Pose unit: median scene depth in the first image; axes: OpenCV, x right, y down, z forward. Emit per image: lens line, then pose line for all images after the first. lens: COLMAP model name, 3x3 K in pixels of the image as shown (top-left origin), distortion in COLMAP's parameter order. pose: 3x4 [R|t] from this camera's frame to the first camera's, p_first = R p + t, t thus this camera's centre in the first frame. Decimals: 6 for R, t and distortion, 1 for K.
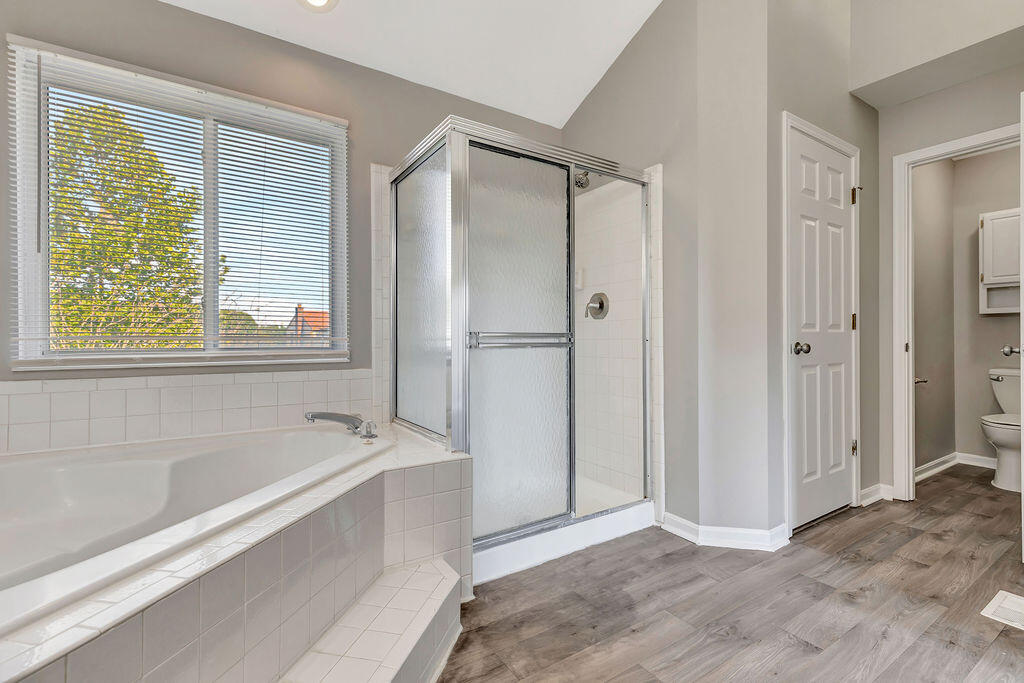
lens RADIAL K [[460.4, 0, 513.6], [0, 460.4, 337.2], [0, 0, 1]] dist [0.000800, 0.000829]
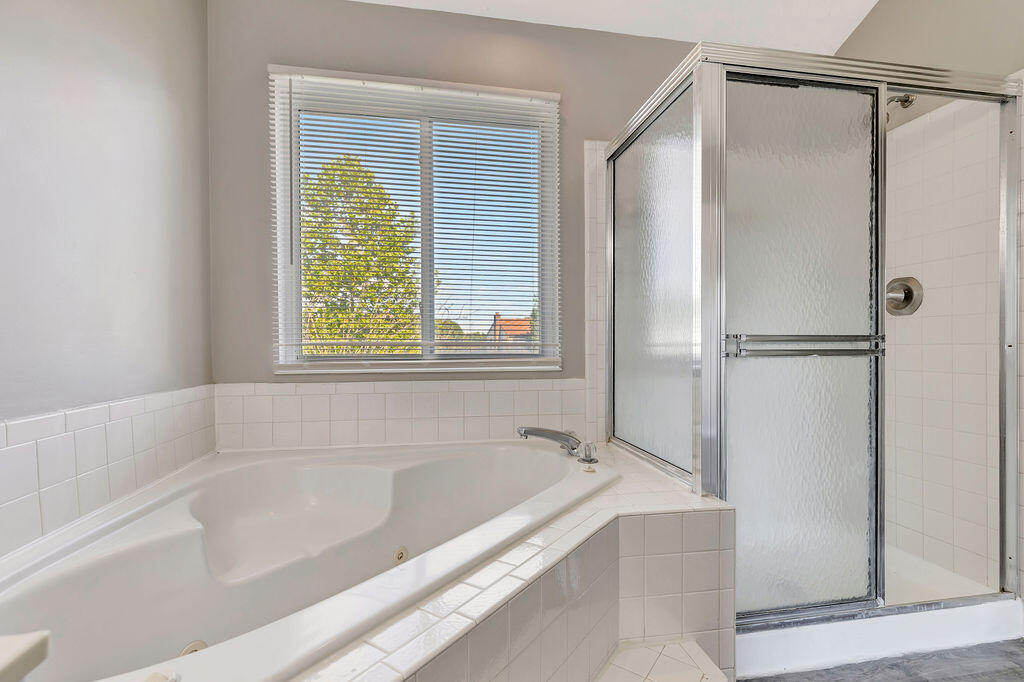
lens RADIAL K [[460.4, 0, 511.2], [0, 460.4, 346.4], [0, 0, 1]] dist [0.000800, 0.000829]
pose [[0.921005, -0.000371, -0.389552, -0.108424], [0.003272, 0.999972, 0.006781, 0.001299], [0.389538, -0.007520, 0.920980, 0.163002]]
